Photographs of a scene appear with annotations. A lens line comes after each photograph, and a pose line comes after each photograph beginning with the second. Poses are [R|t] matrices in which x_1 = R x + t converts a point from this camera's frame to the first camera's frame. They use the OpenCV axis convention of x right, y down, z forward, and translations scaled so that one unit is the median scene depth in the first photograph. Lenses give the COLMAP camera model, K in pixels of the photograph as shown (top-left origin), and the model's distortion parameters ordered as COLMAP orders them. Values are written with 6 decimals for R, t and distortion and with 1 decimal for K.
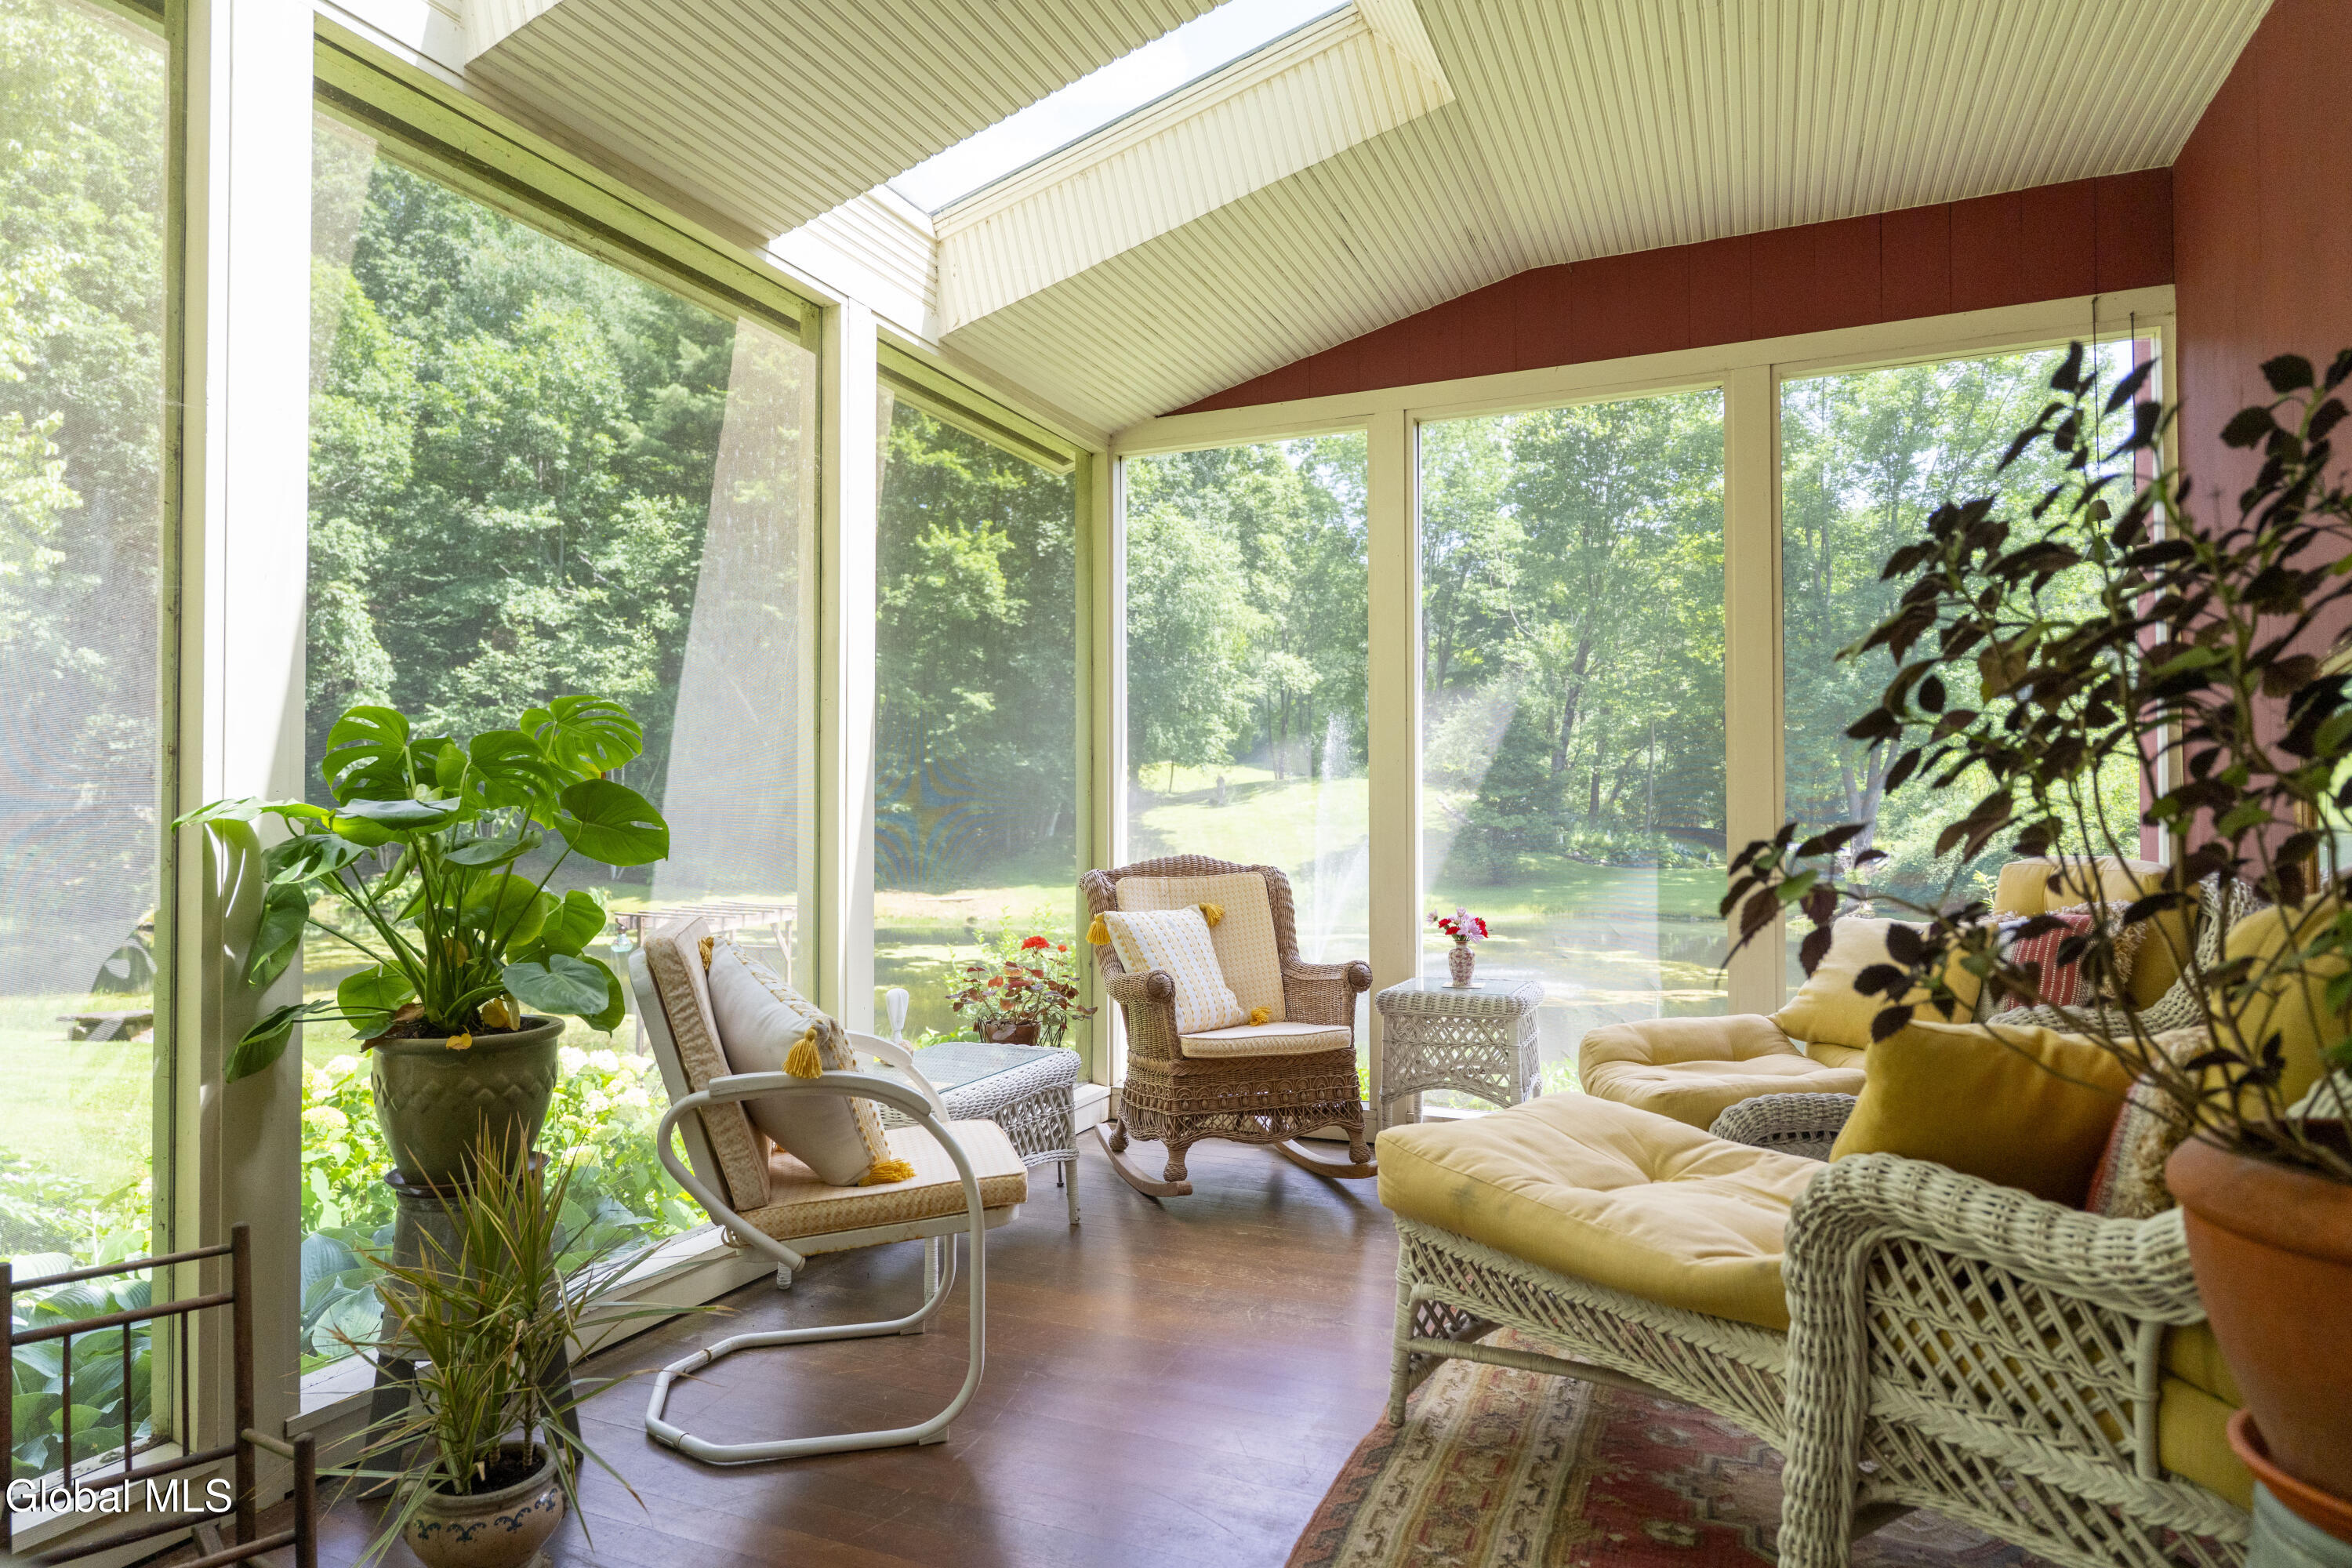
lens RADIAL K [[1350.6, 0, 1176.0], [0, 1350.6, 784.0], [0, 0, 1]] dist [-0.017752, 0.000144]
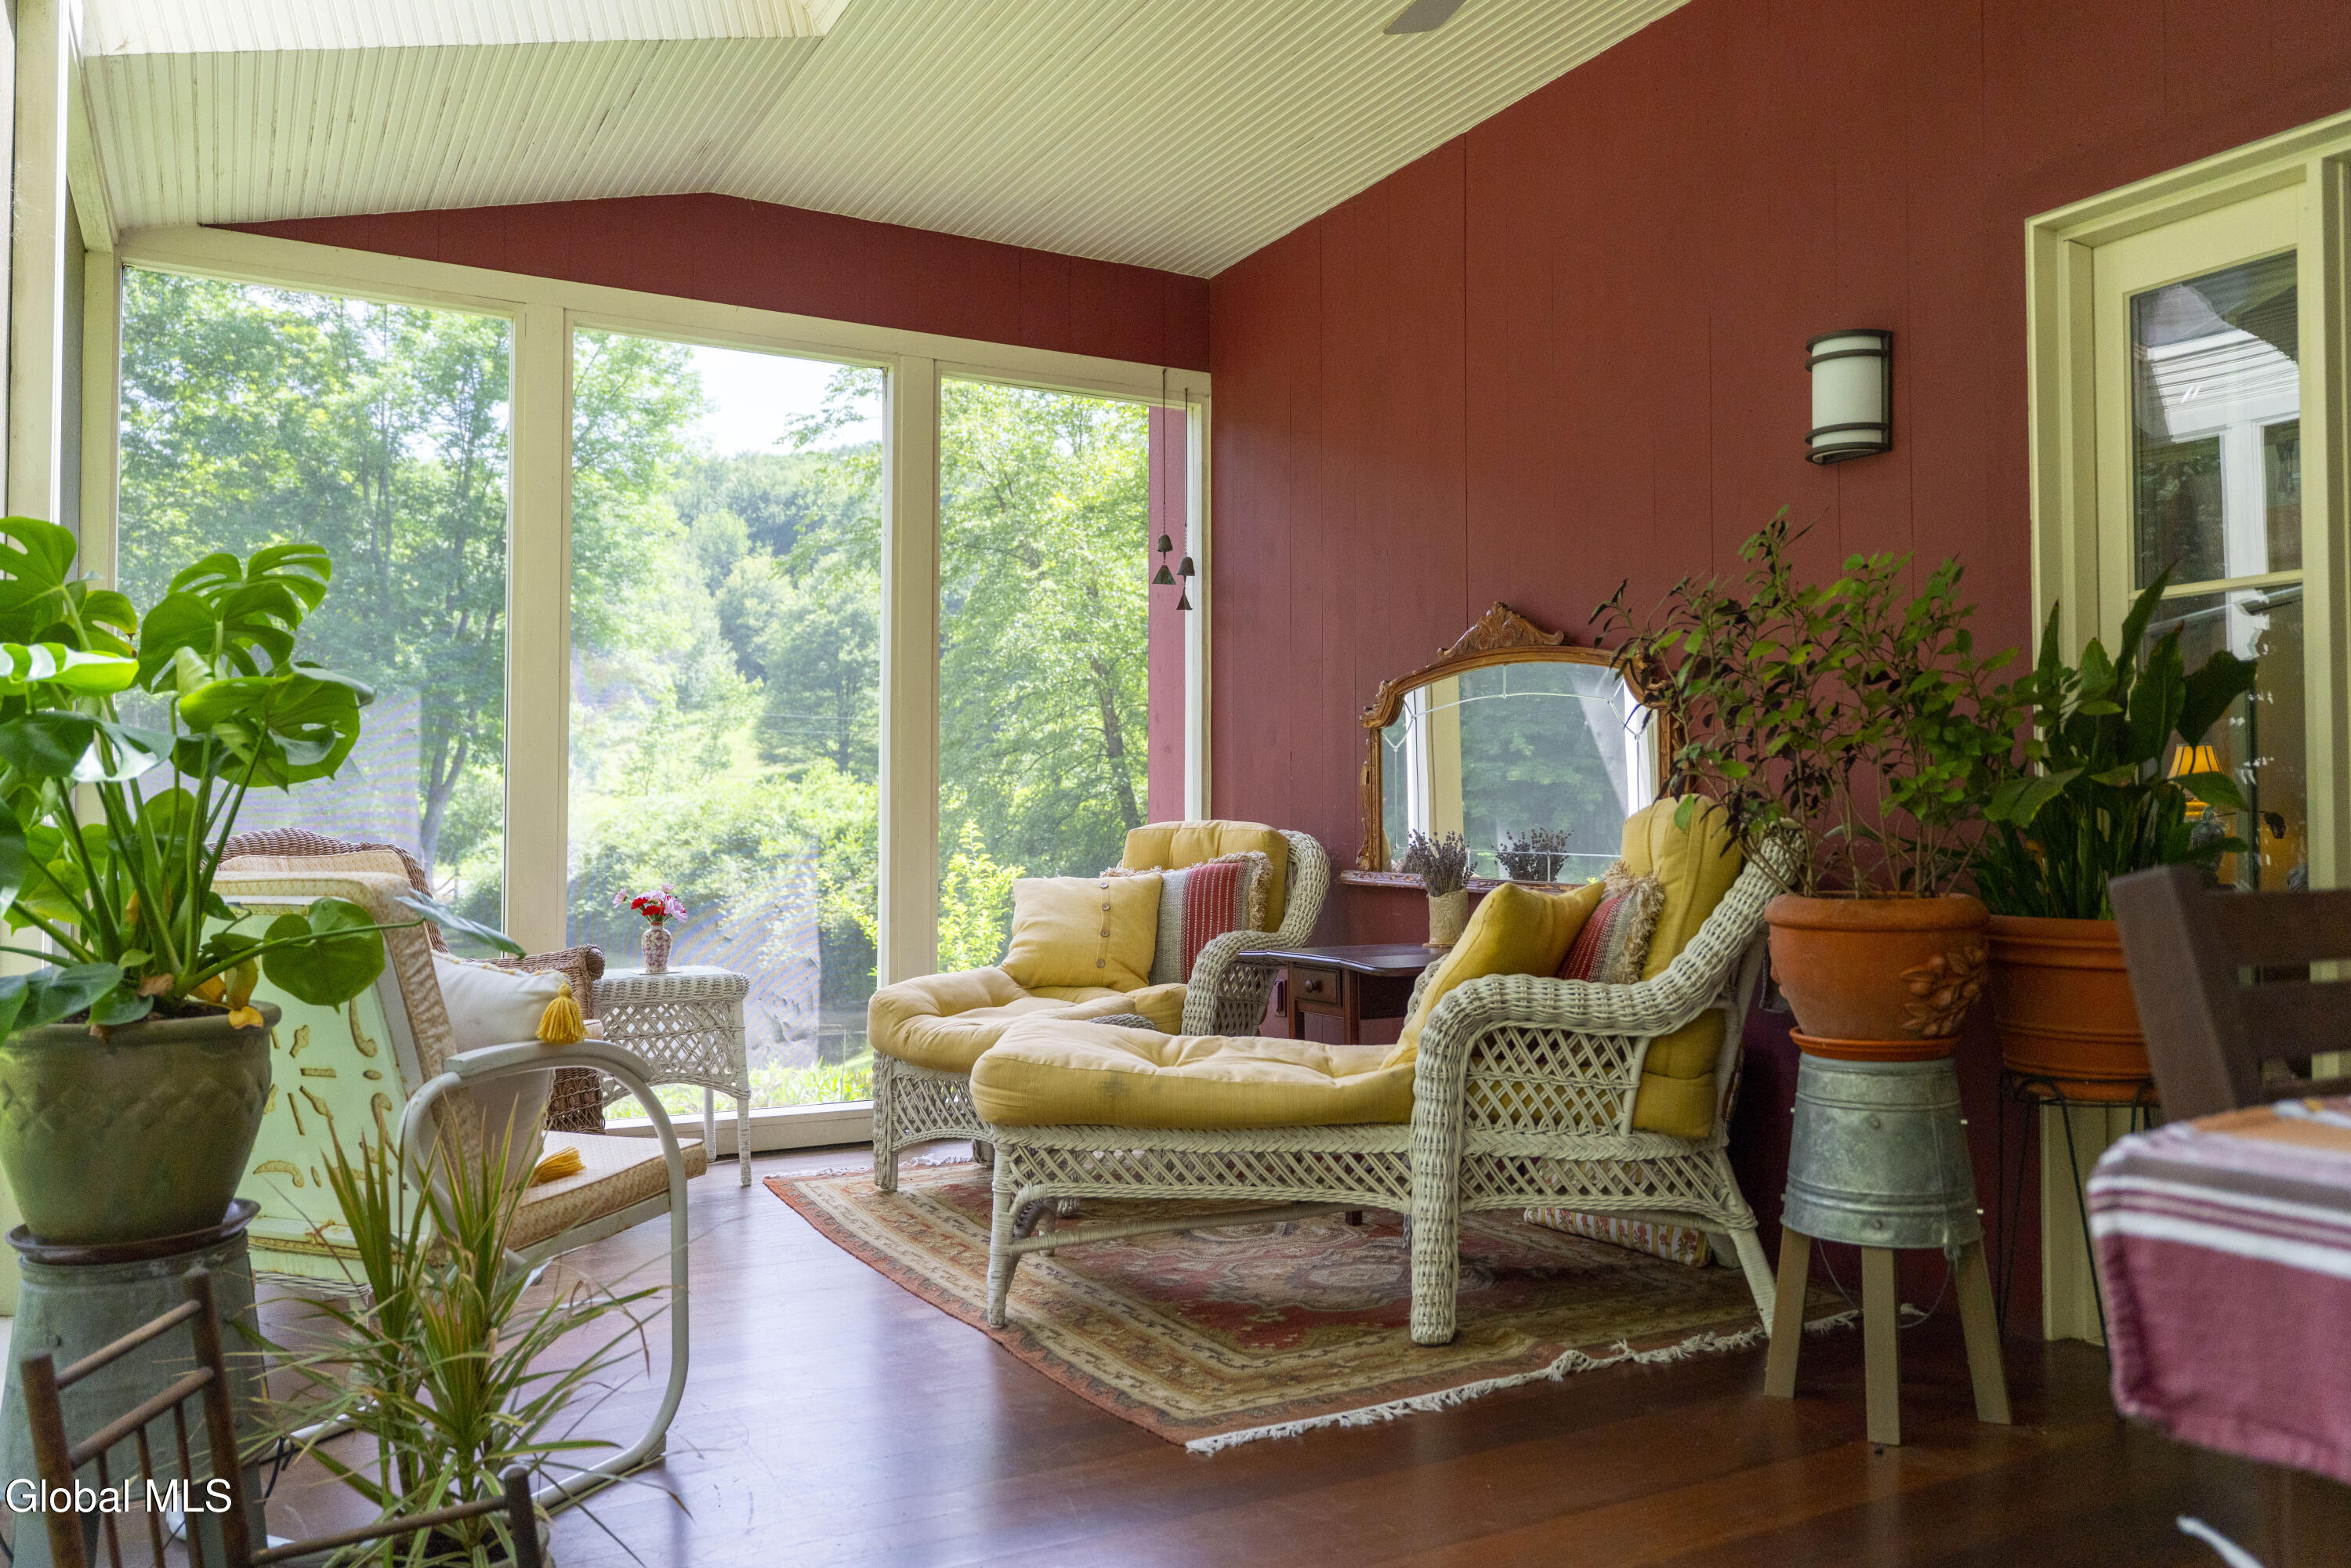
lens RADIAL K [[1703.6, 0, 1175.5], [0, 1703.6, 784.0], [0, 0, 1]] dist [0.000051, -0.000466]
pose [[0.605072, 0.026007, 0.795746, -0.841173], [-0.018938, 0.999654, -0.018271, 0.068527], [-0.795945, -0.004014, 0.605355, 0.073627]]
